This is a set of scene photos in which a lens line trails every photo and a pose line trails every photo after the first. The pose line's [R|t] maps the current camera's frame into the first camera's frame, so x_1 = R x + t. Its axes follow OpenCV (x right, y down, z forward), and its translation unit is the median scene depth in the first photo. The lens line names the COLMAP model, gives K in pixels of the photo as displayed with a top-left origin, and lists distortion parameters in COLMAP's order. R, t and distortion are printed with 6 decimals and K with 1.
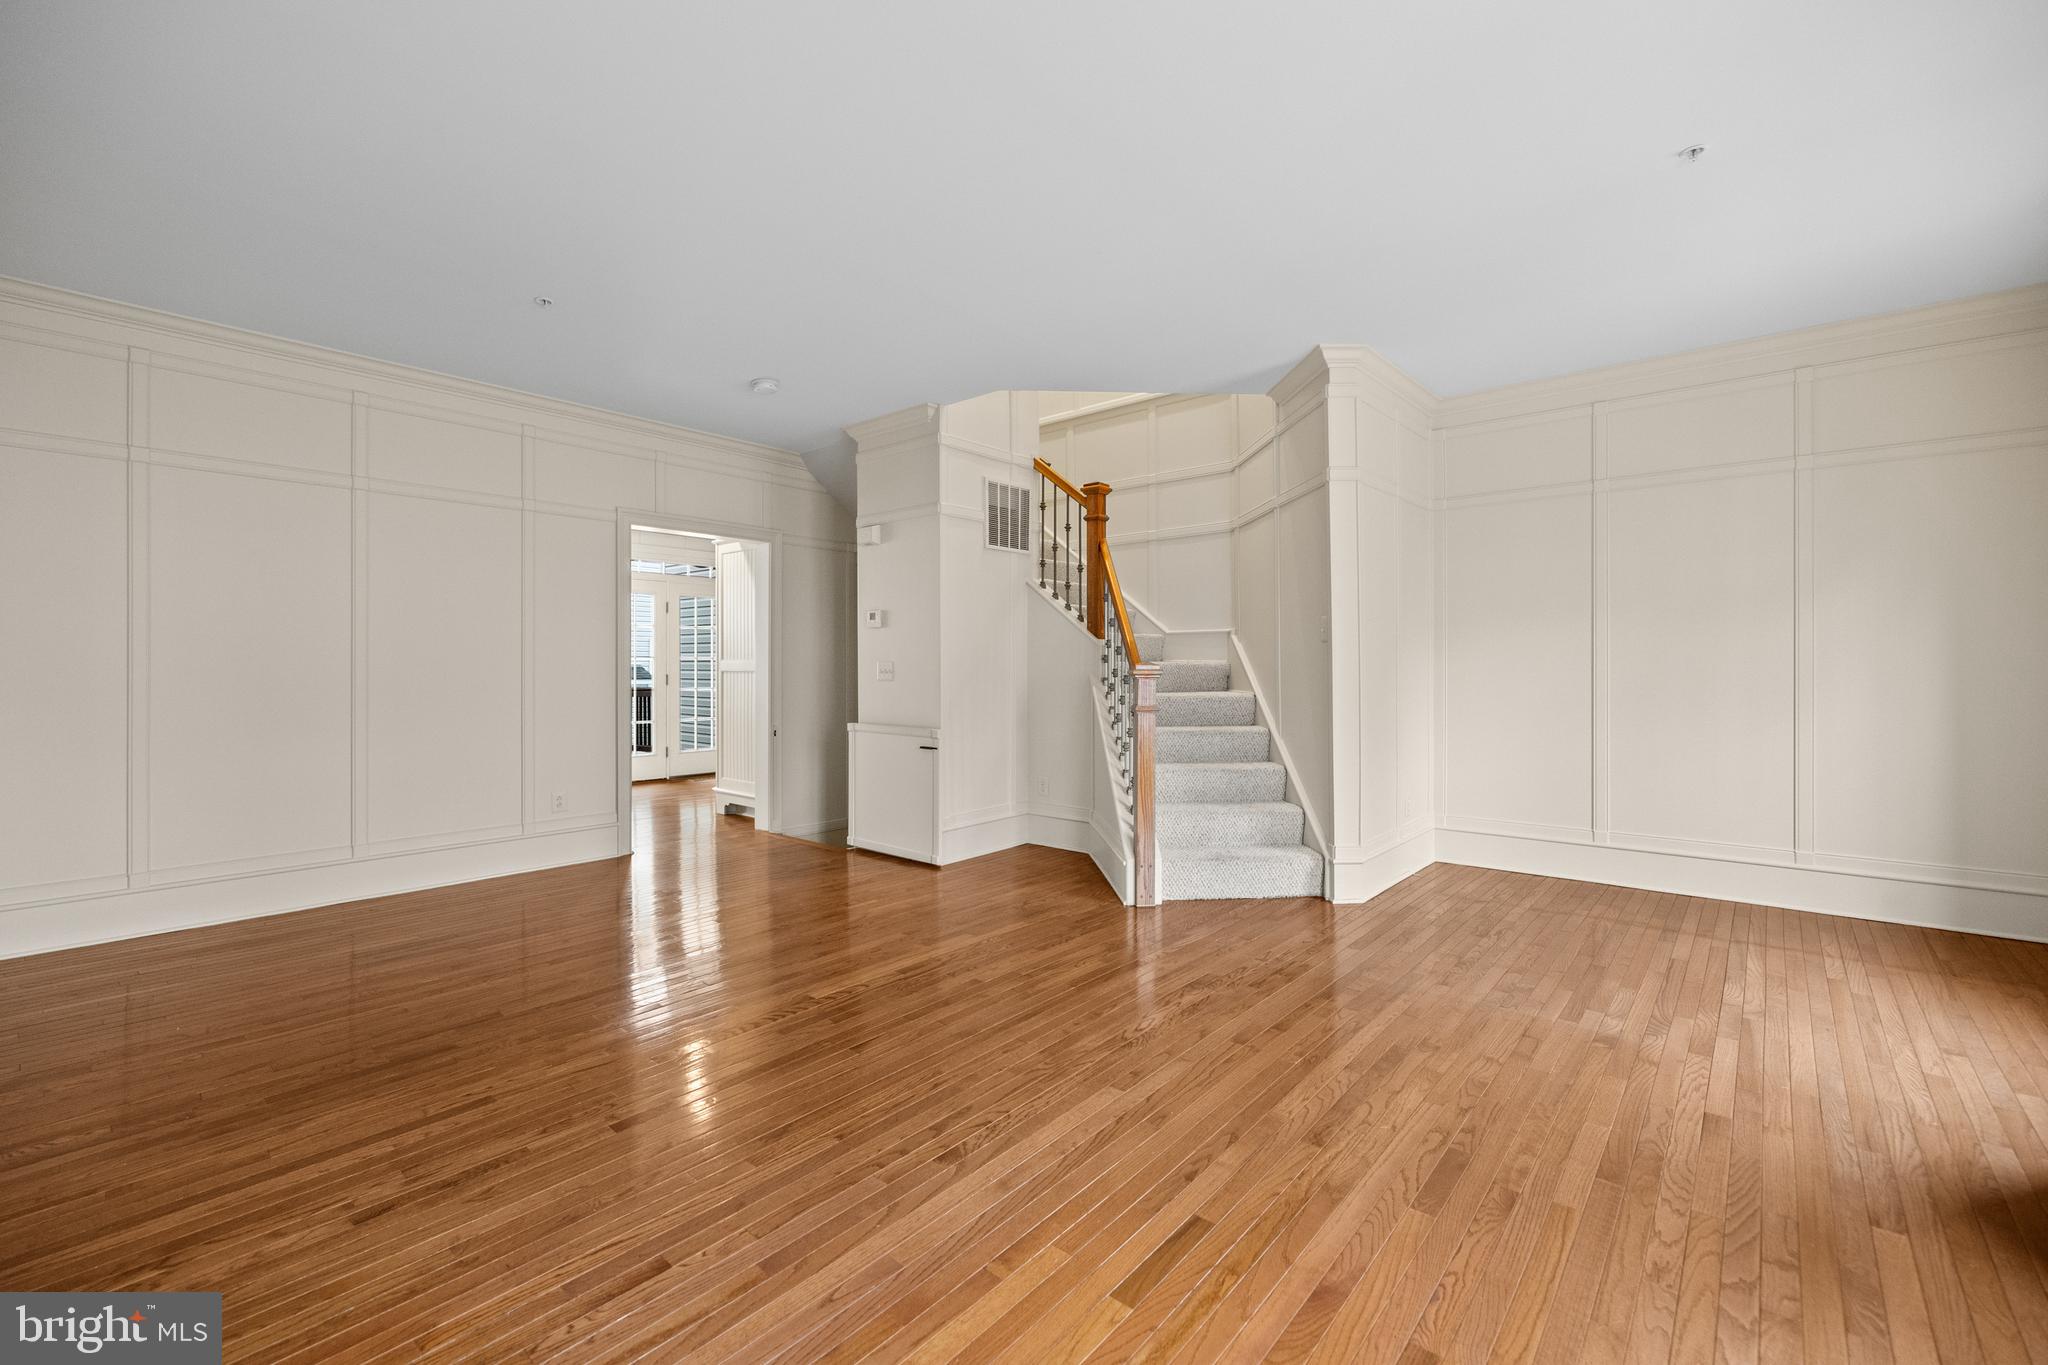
lens RADIAL K [[869.3, 0, 1027.1], [0, 869.3, 675.9], [0, 0, 1]] dist [0.000504, -0.000415]
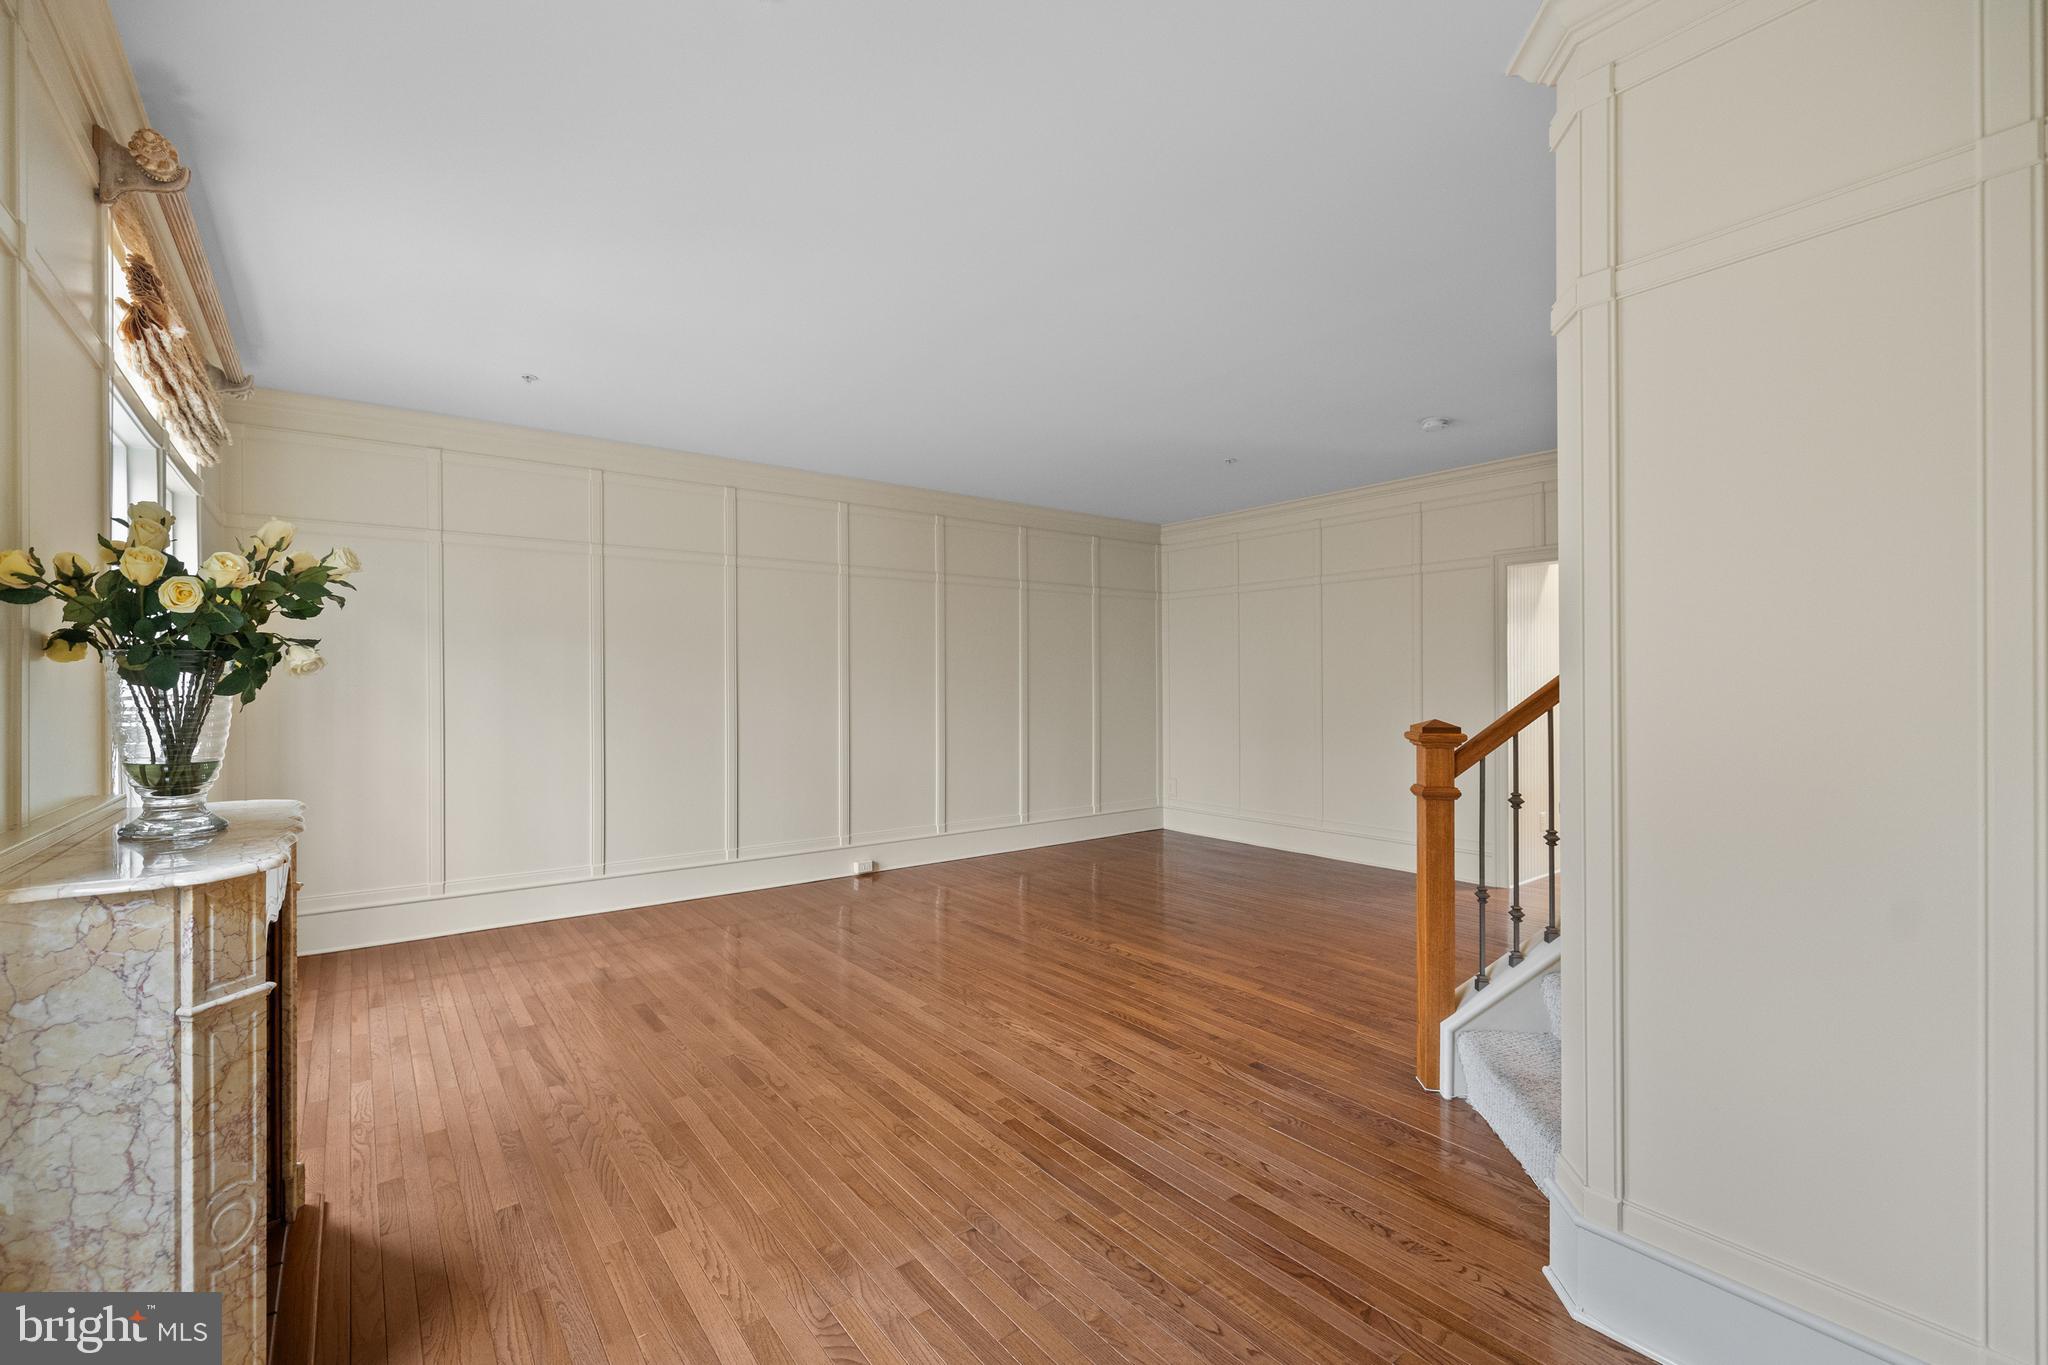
lens RADIAL K [[869.3, 0, 1029.1], [0, 869.3, 678.8], [0, 0, 1]] dist [0.000504, -0.000415]
pose [[-0.197632, -0.003481, -0.980270, 1.496196], [-0.006128, 0.999979, -0.002316, -0.086674], [0.980257, 0.005550, -0.197650, 1.428237]]
